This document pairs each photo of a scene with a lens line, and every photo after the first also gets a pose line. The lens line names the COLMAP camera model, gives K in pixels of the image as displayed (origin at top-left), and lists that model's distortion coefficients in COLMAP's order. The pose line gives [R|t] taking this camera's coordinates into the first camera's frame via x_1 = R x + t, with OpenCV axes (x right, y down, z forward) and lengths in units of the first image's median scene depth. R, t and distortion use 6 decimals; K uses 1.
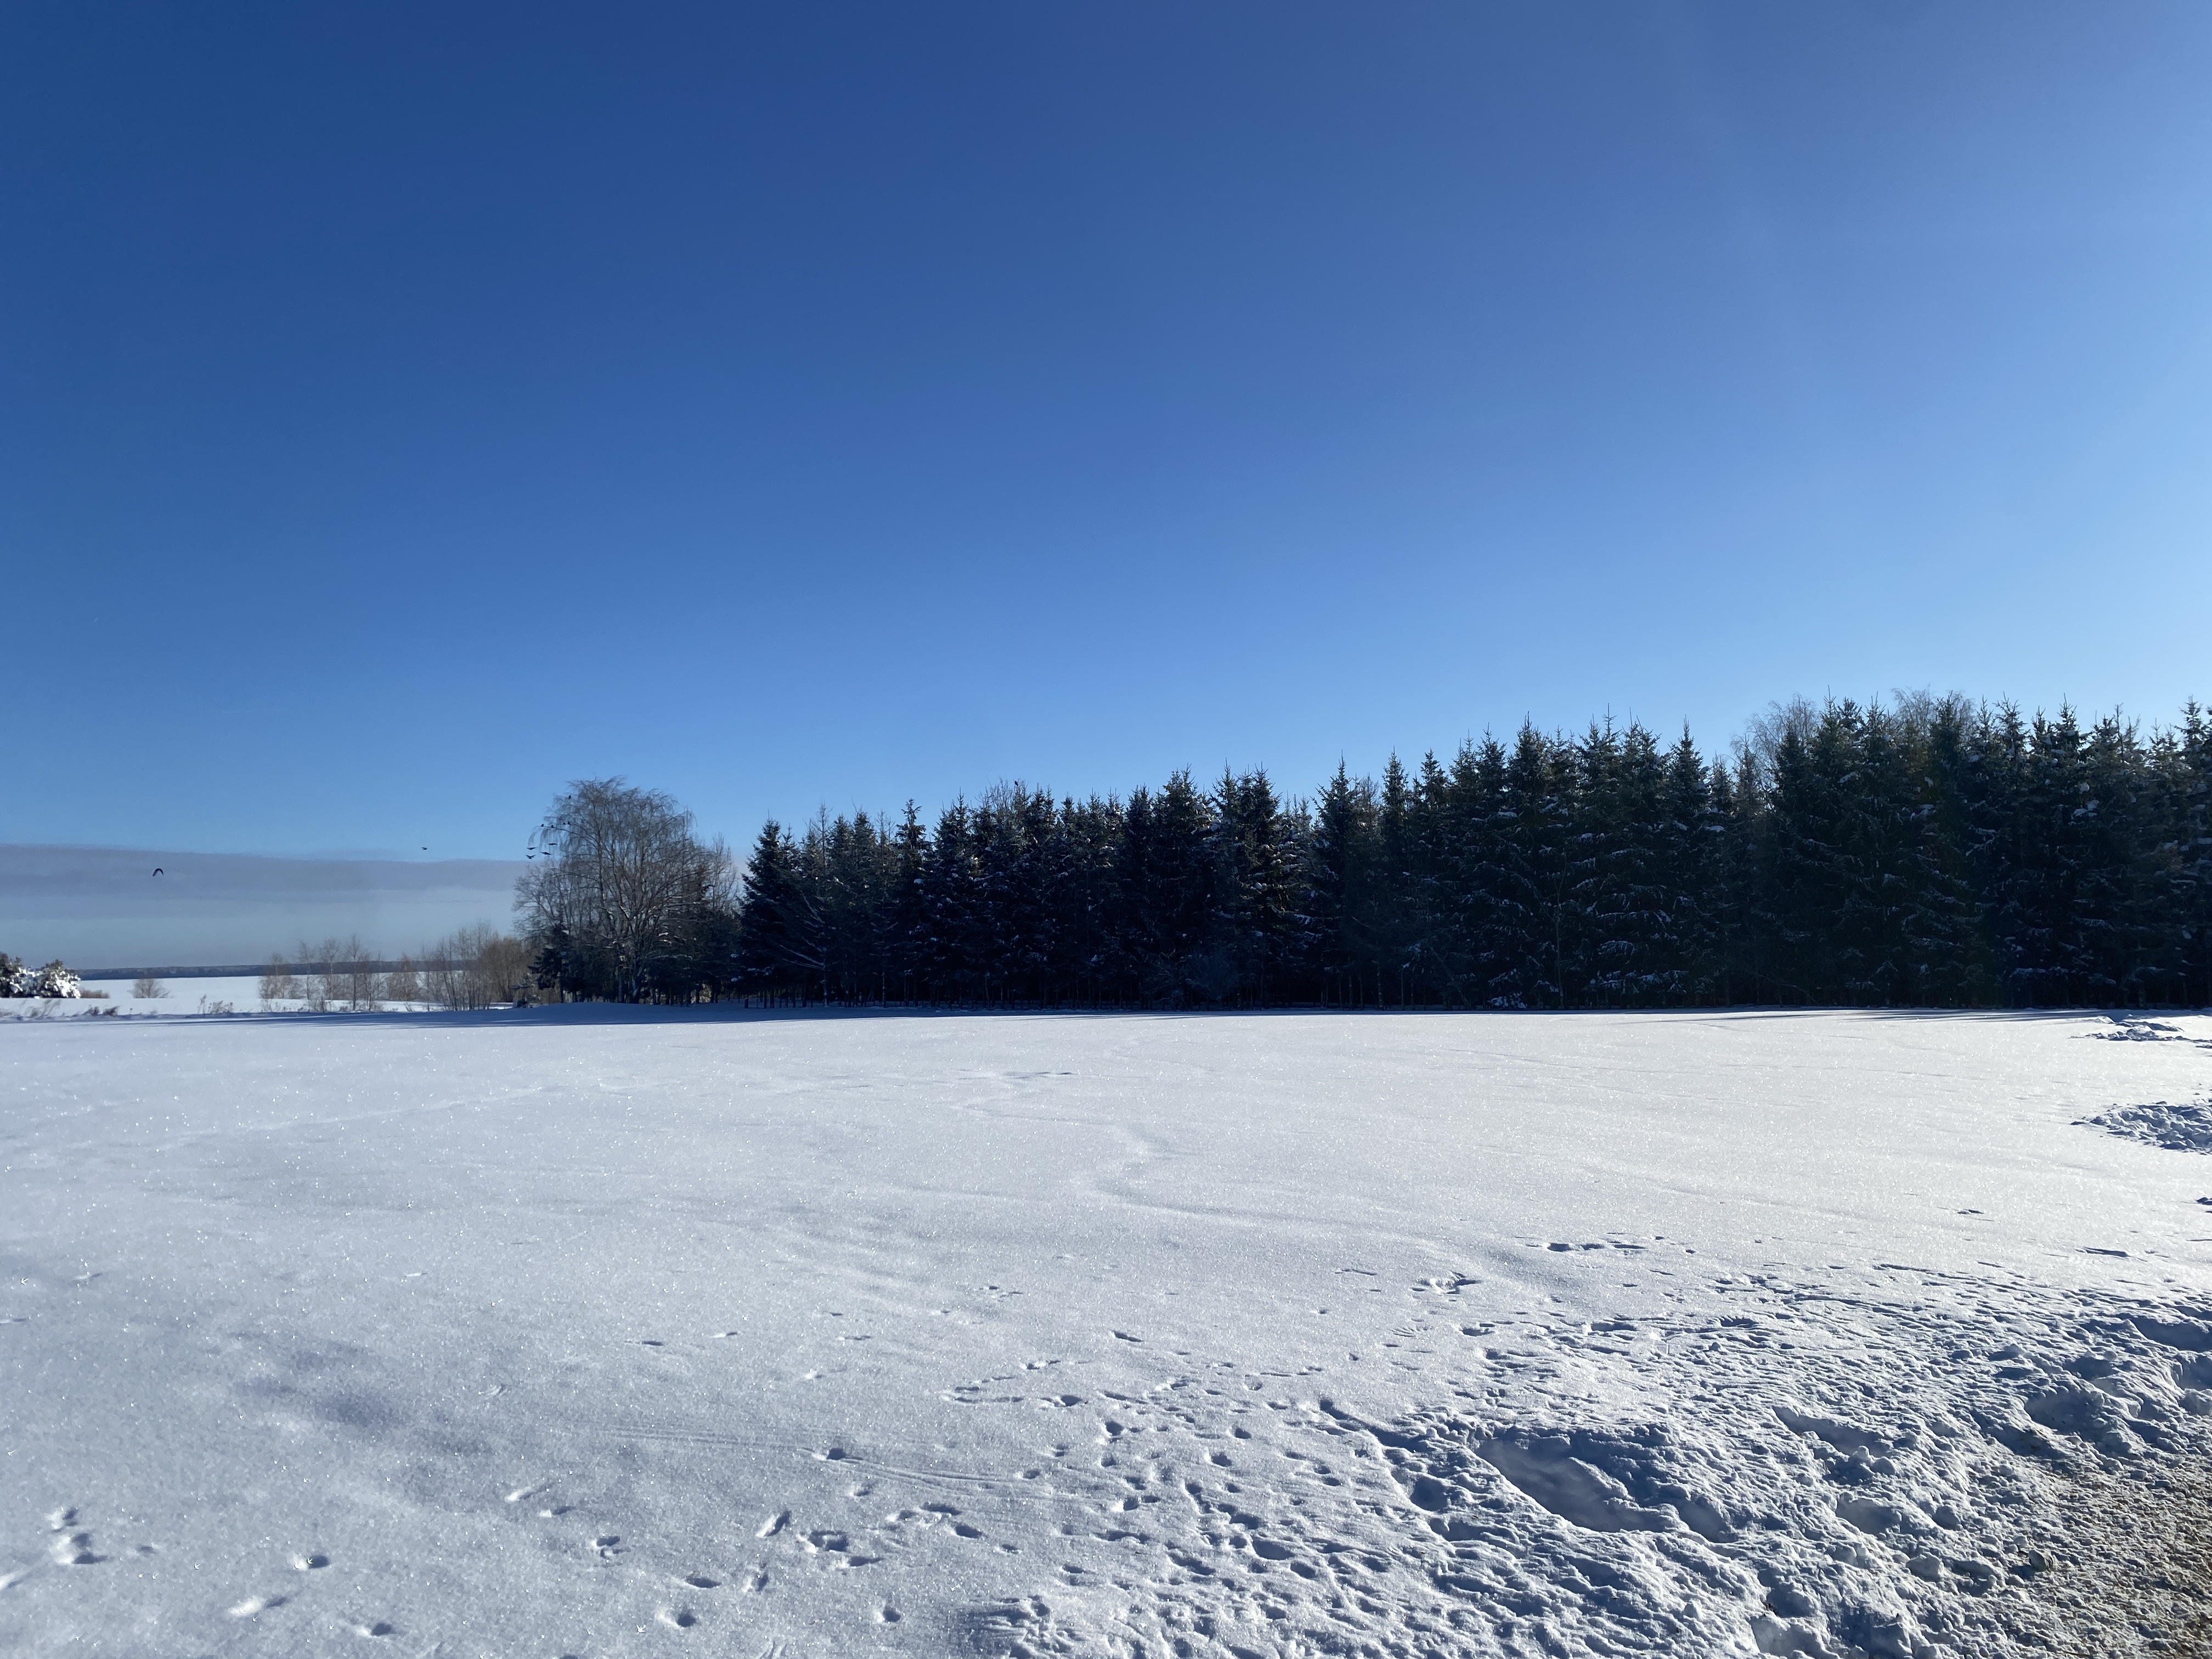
lens RADIAL K [[1723.7, 0, 1106.0], [0, 1723.7, 829.5], [0, 0, 1]] dist [0.227719, -0.588266]
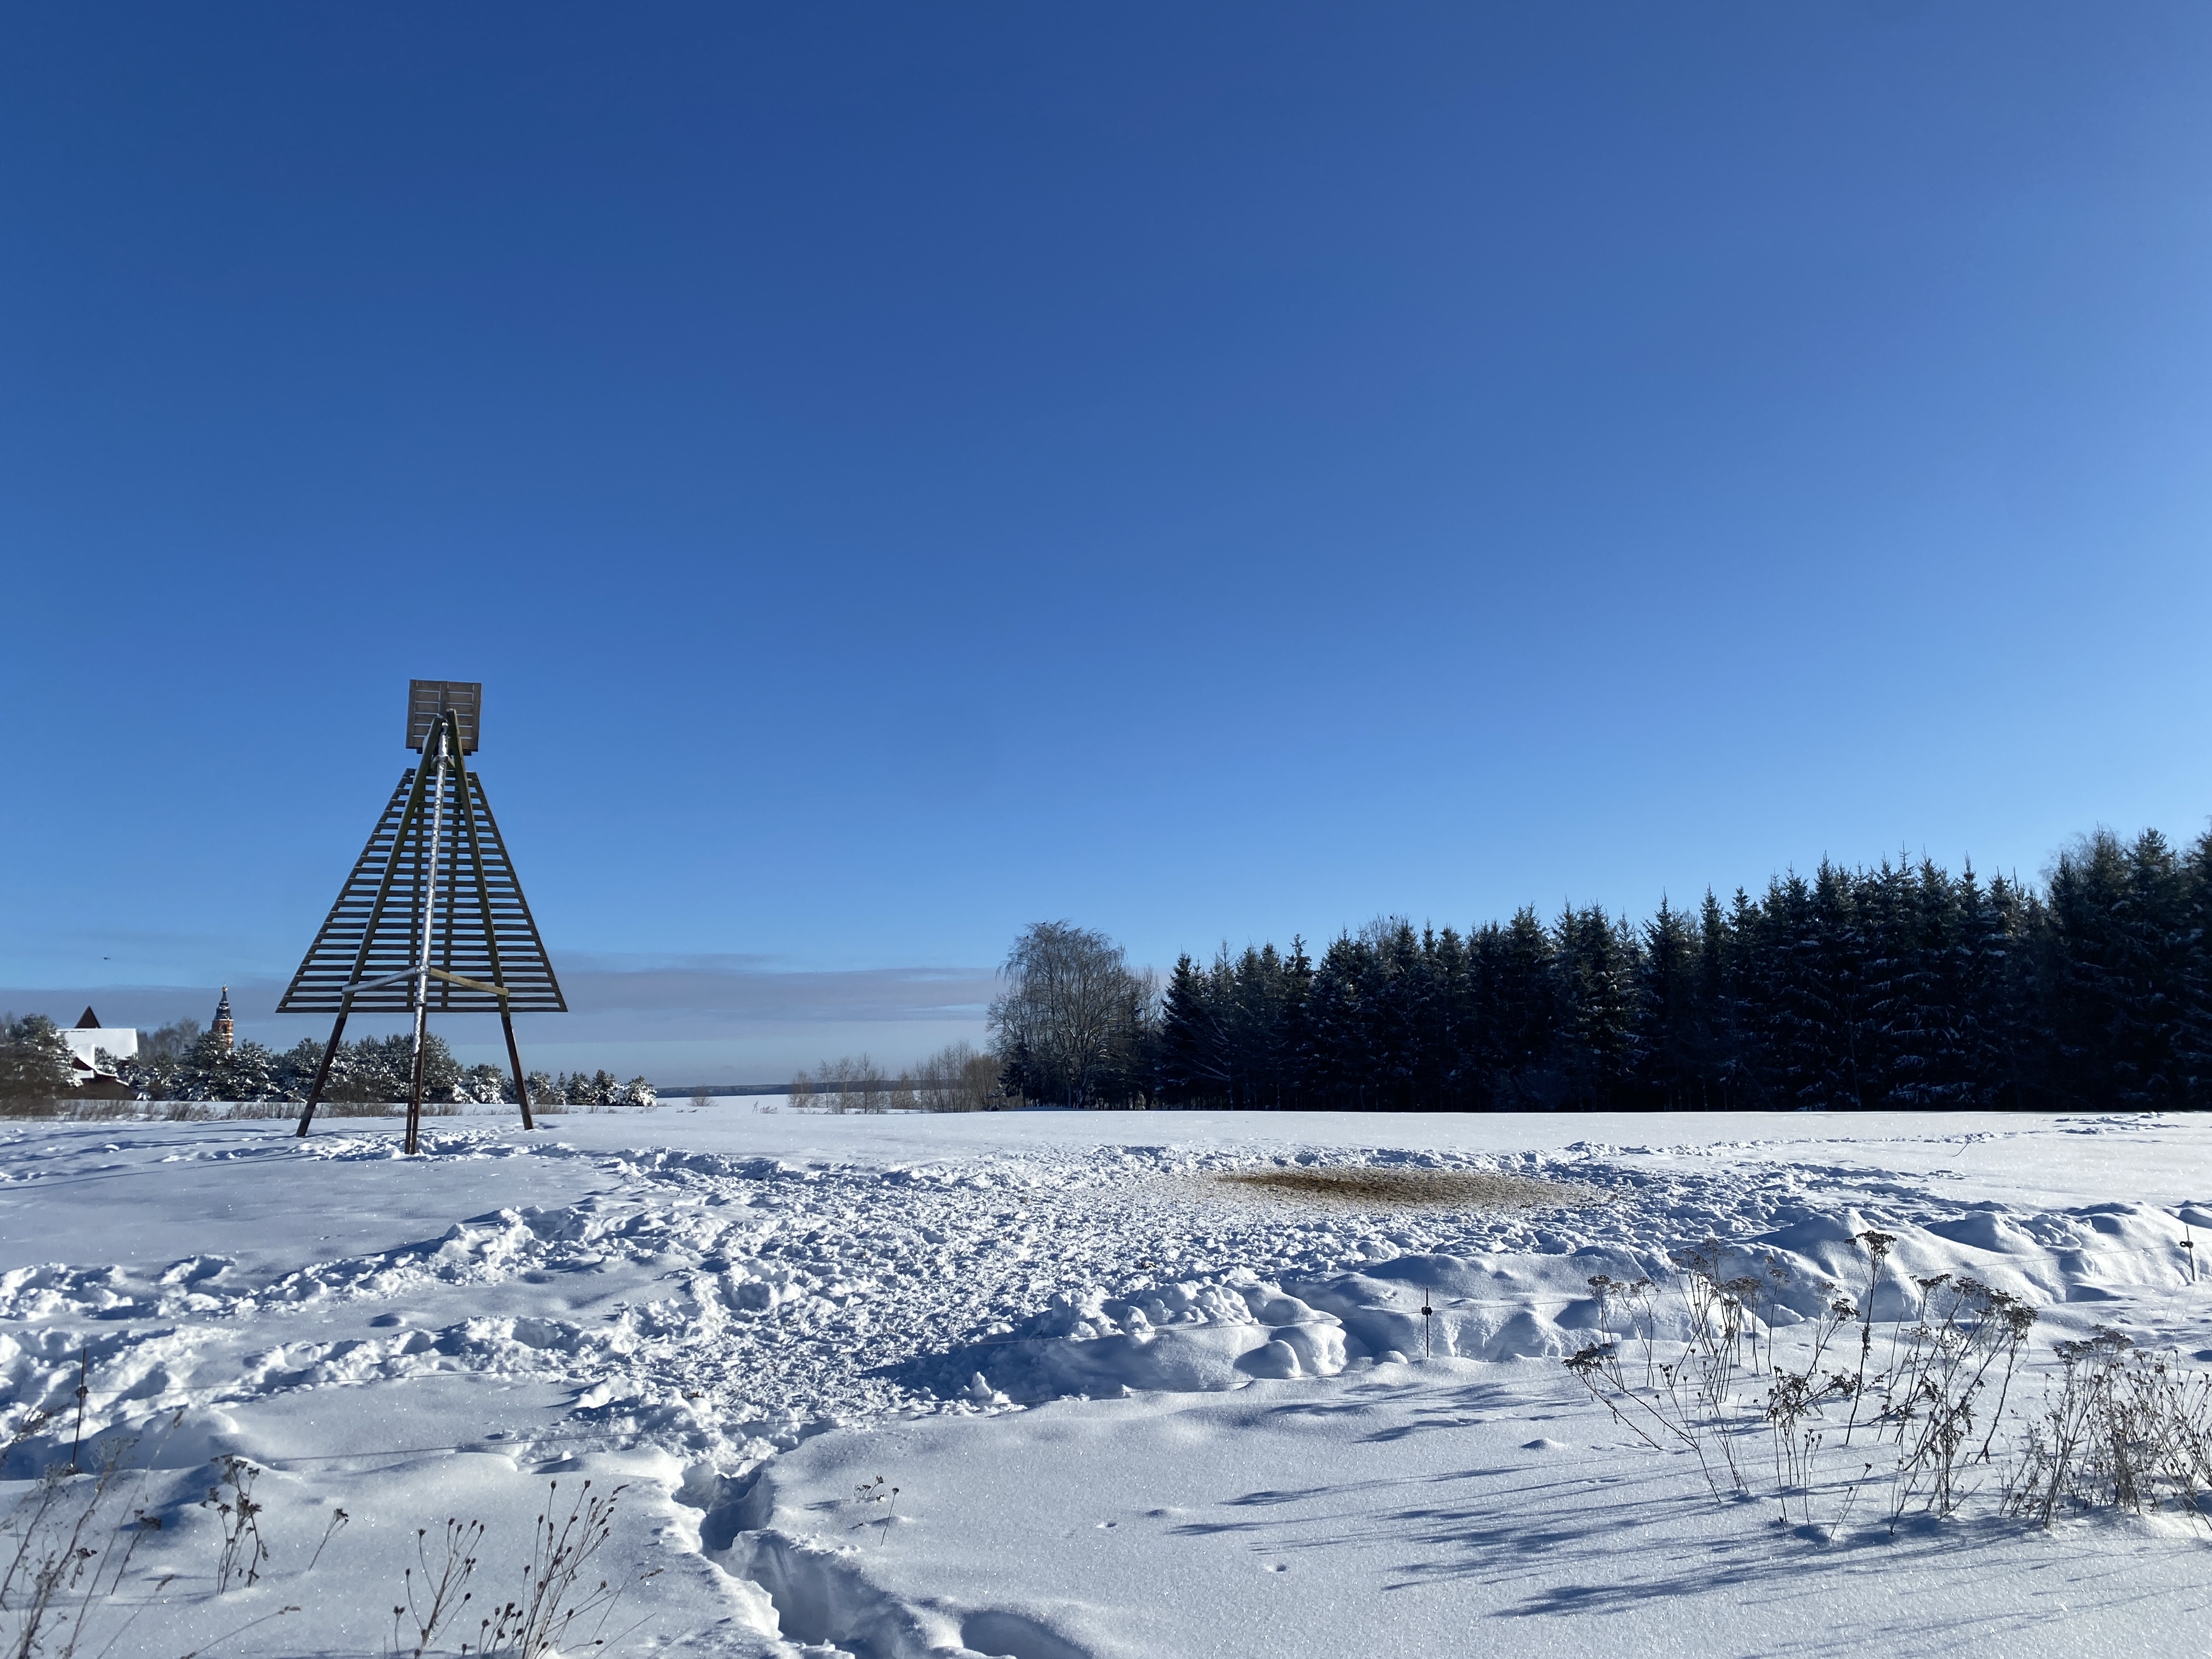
lens RADIAL K [[1686.0, 0, 1105.2], [0, 1686.0, 786.4], [0, 0, 1]] dist [0.069112, -0.092011]
pose [[0.965284, -0.045139, -0.257273, 0.068221], [0.020698, 0.995076, -0.096931, -0.010303], [0.260382, 0.088241, 0.961465, -0.159828]]
